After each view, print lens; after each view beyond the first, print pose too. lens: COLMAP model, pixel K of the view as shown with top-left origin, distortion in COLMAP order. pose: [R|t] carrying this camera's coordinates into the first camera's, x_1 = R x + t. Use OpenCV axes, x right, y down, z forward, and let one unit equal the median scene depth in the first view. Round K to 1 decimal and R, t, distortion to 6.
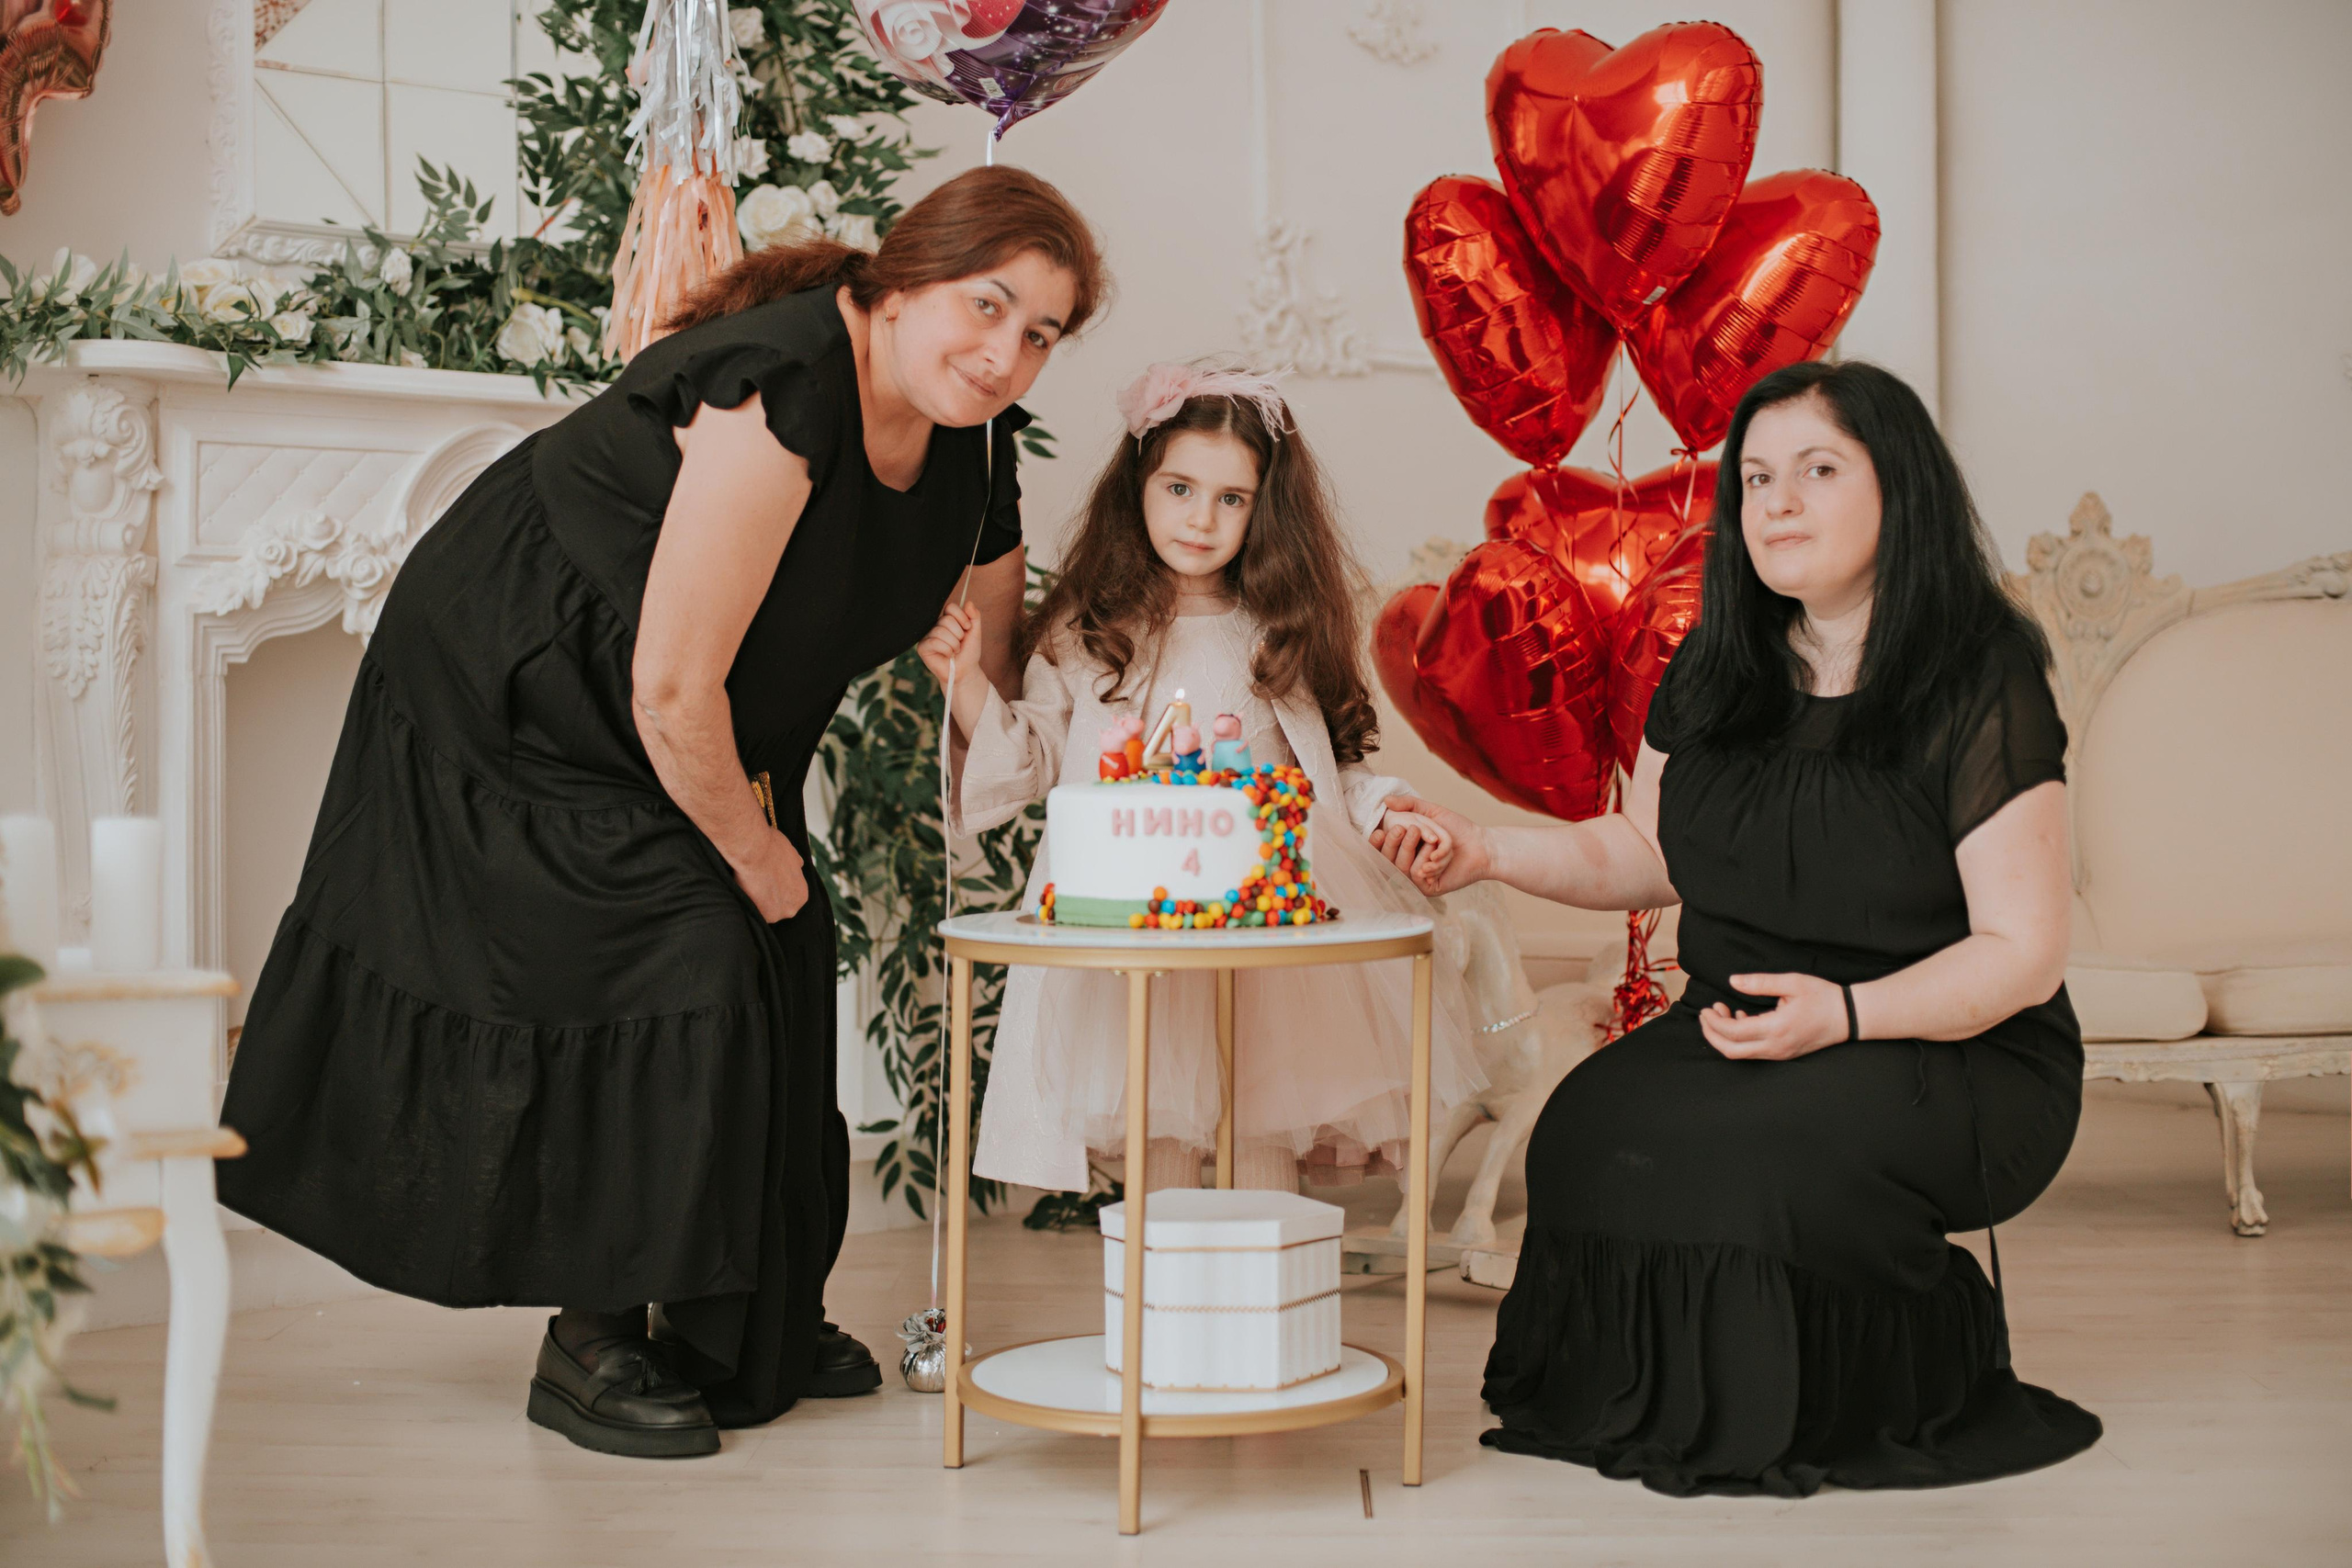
lens RADIAL K [[3438.8, 0, 1176.0], [0, 3438.8, 784.0], [0, 0, 1]] dist [-0.089796, -0.005331]
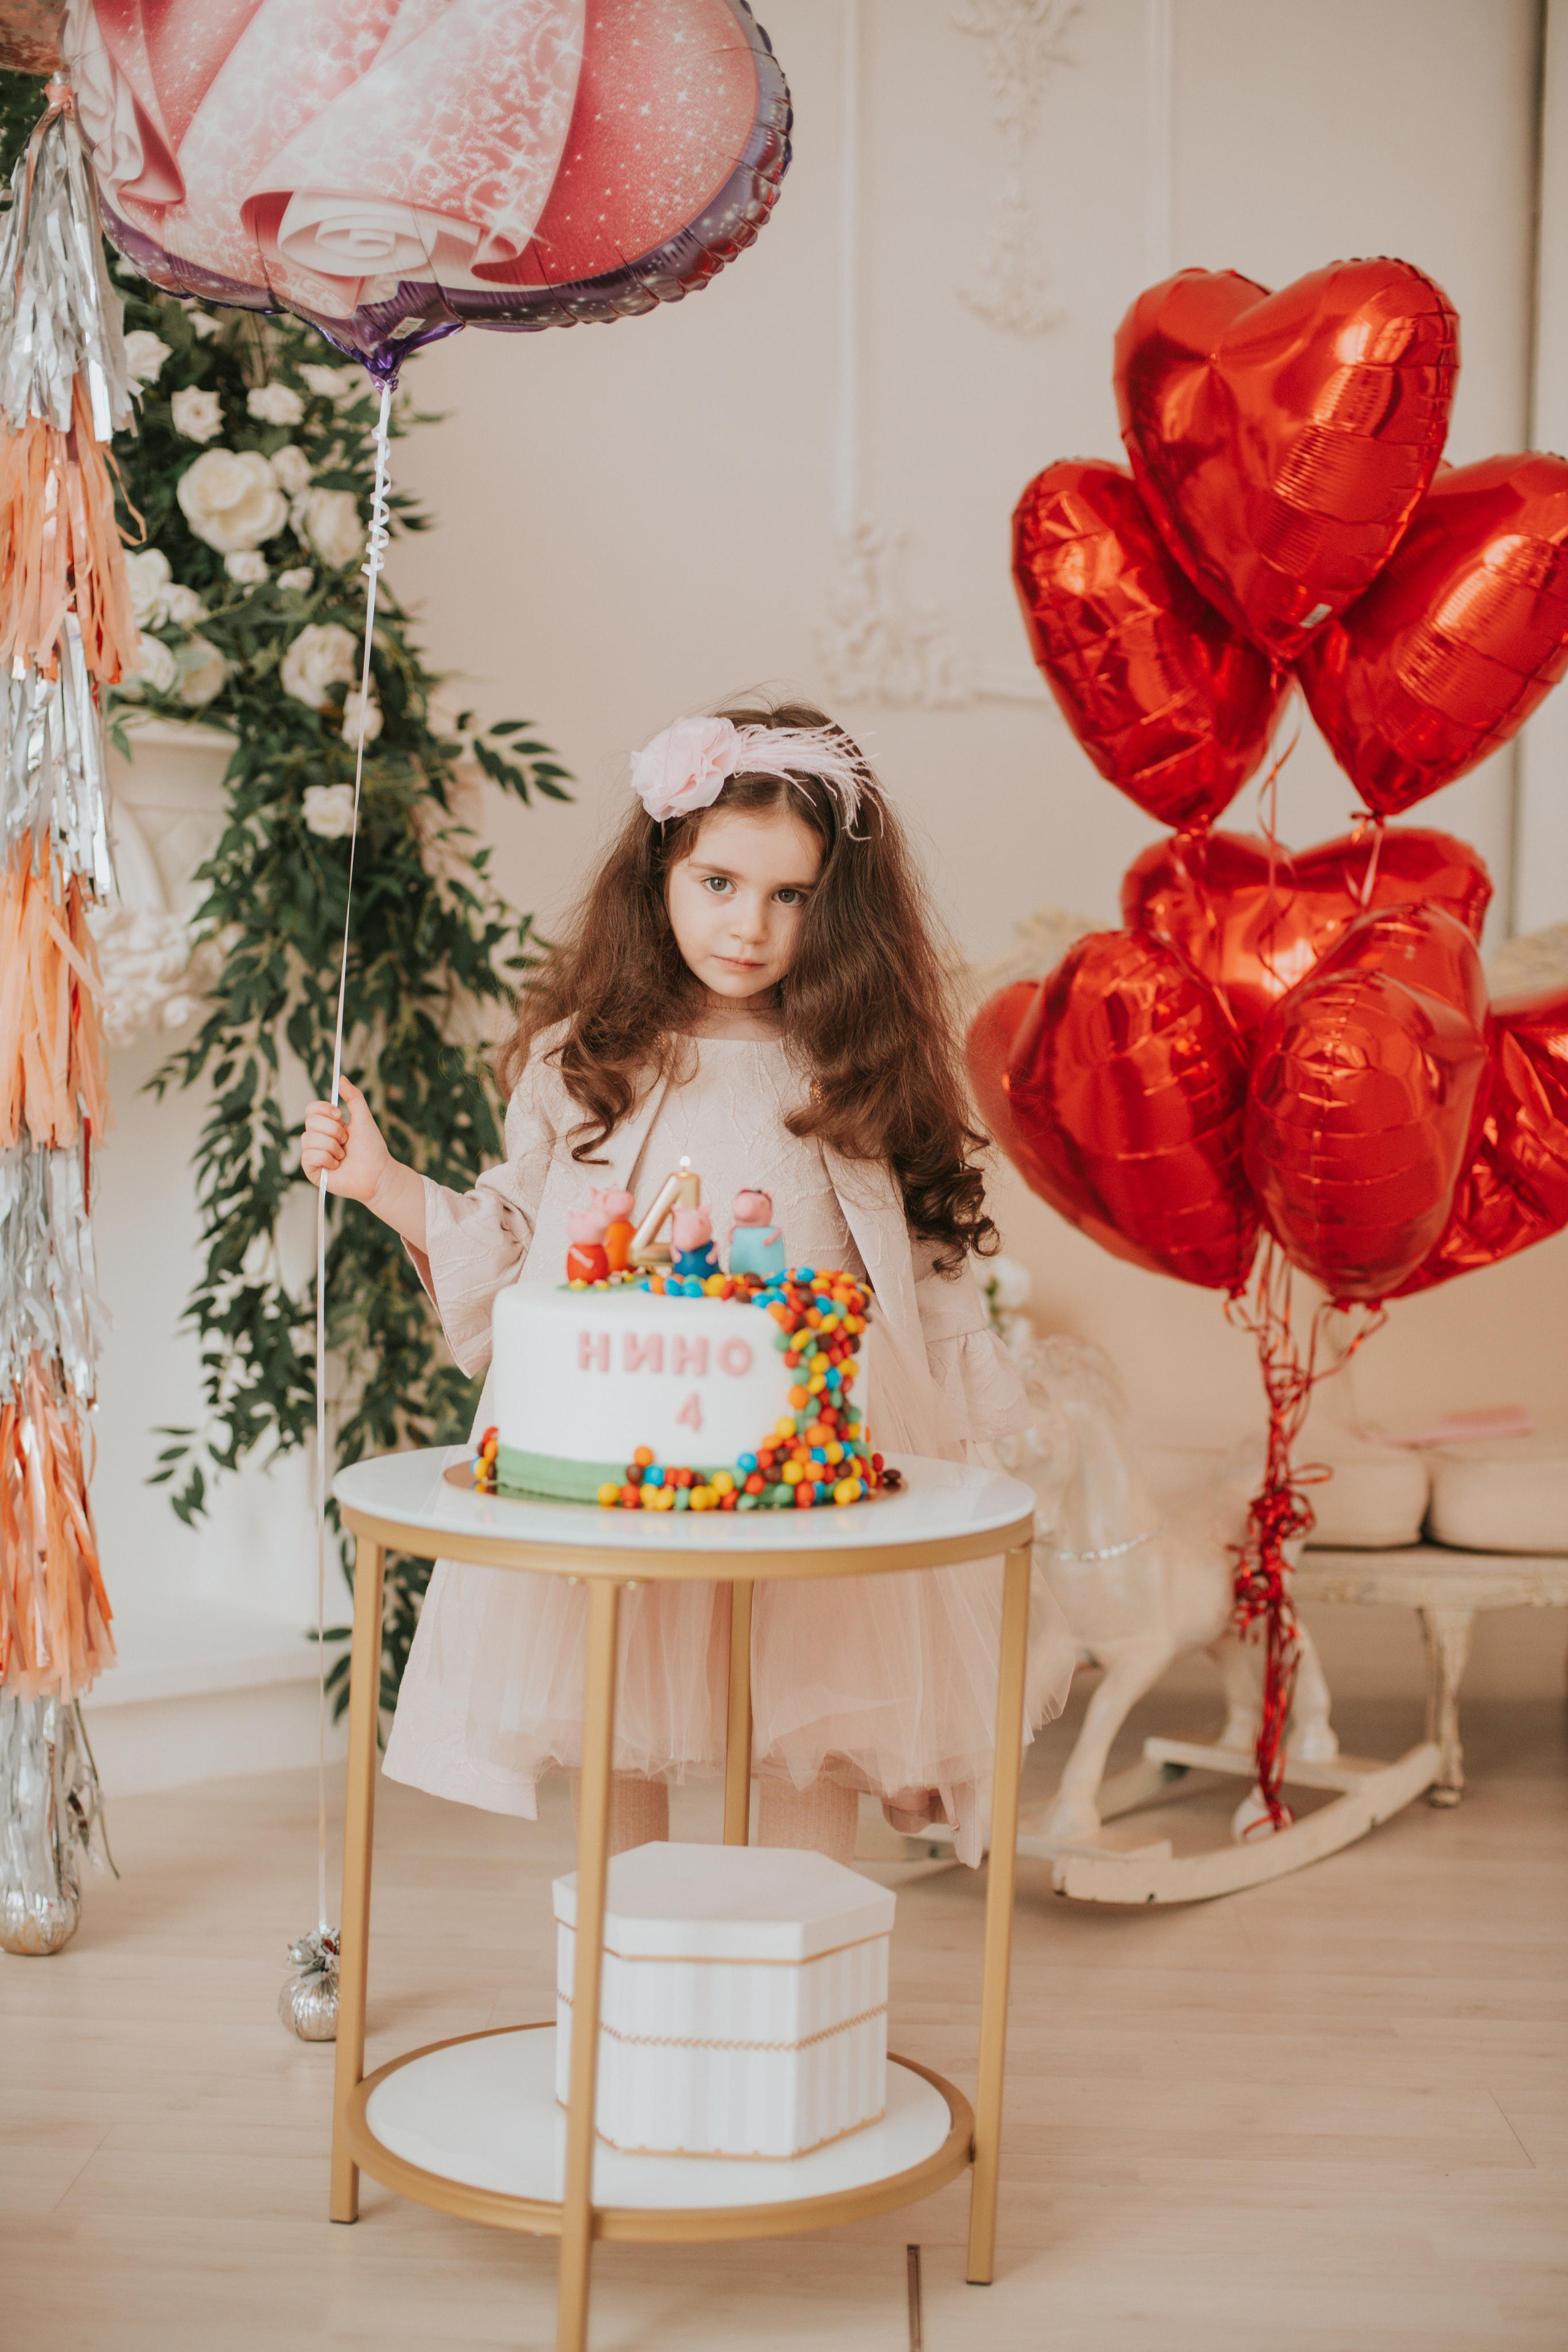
lens RADIAL K [[3439.1, 0, 685.1], [0, 3439.1, 1178.7], [0, 0, 1]] dist [-0.089796, -0.005331]
pose [[0.999299, 0.028876, -0.023842, 0.018178], [-0.028344, 0.999349, 0.022333, -0.038748], [0.024472, -0.021642, 0.999466, 0.299069]]
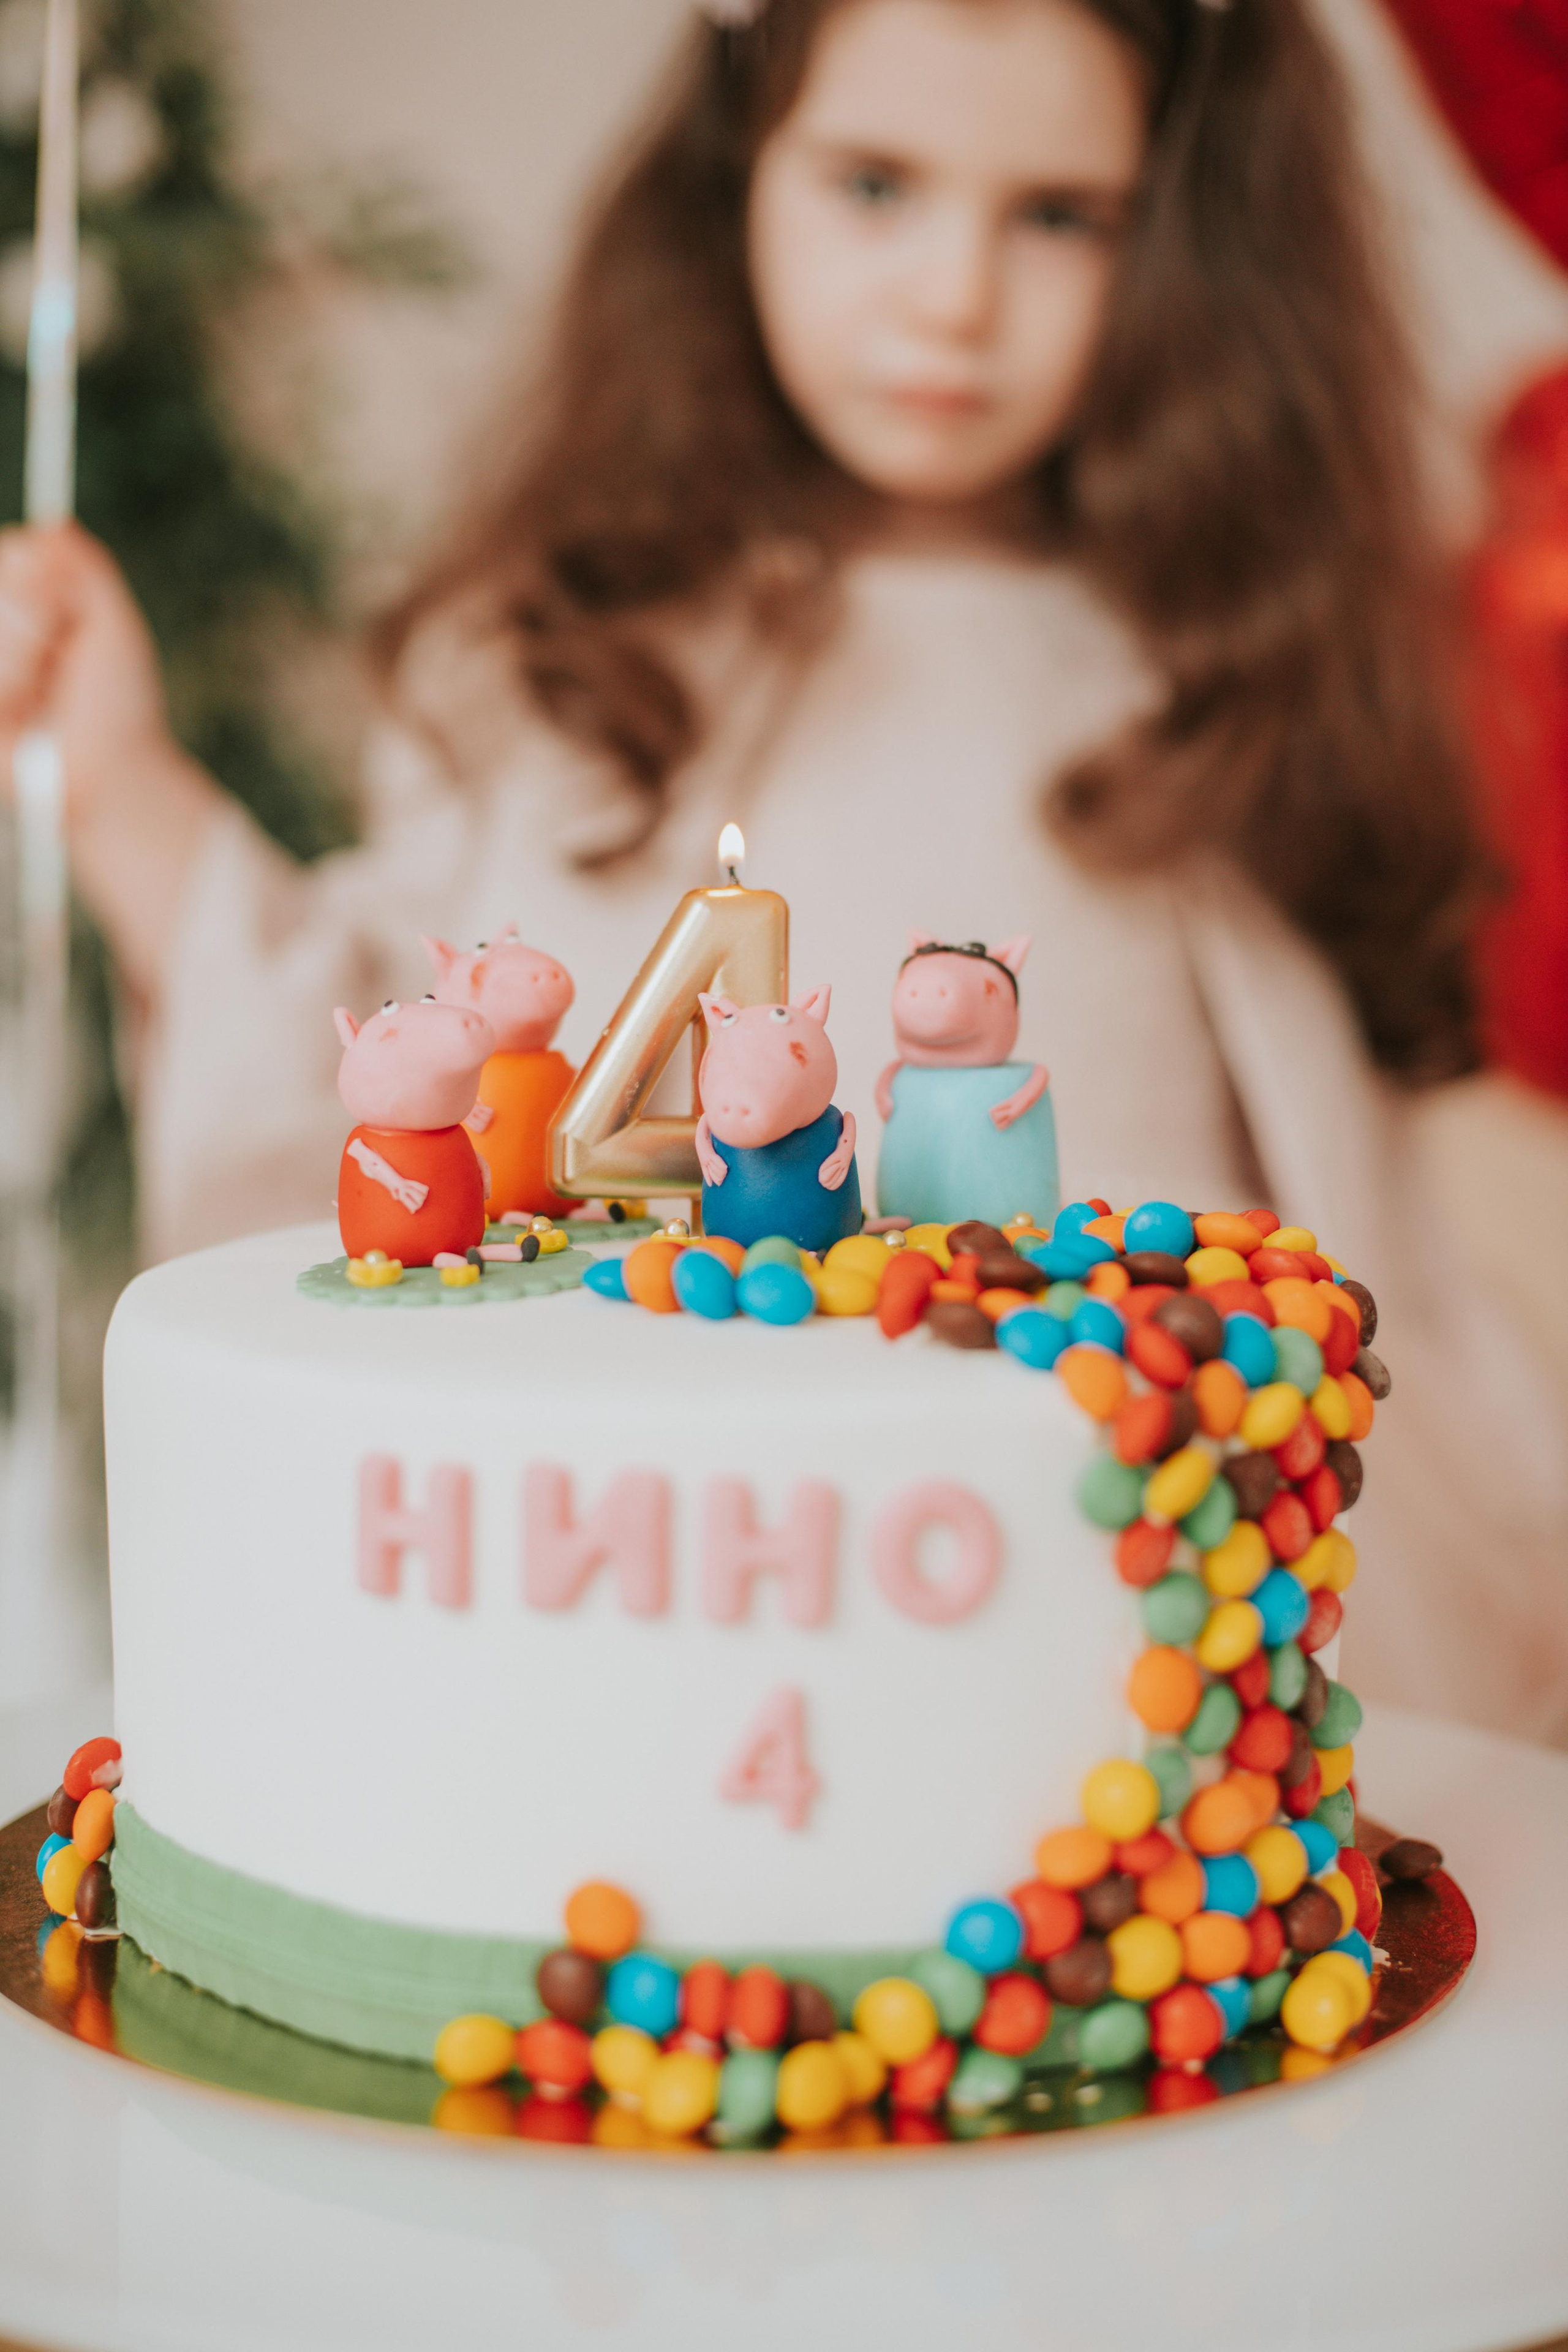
lens RADIAL K [[3763.6, 0, 784.0], [0, 3763.6, 1176.0], [0, 0, 1]] dist [-0.115713, -0.118138]
pose [[0.999669, 0.025255, 0.005001, 0.003121], [-0.025561, 0.996818, 0.075496, -0.023611], [-0.003078, -0.075599, 0.997134, 0.777583]]
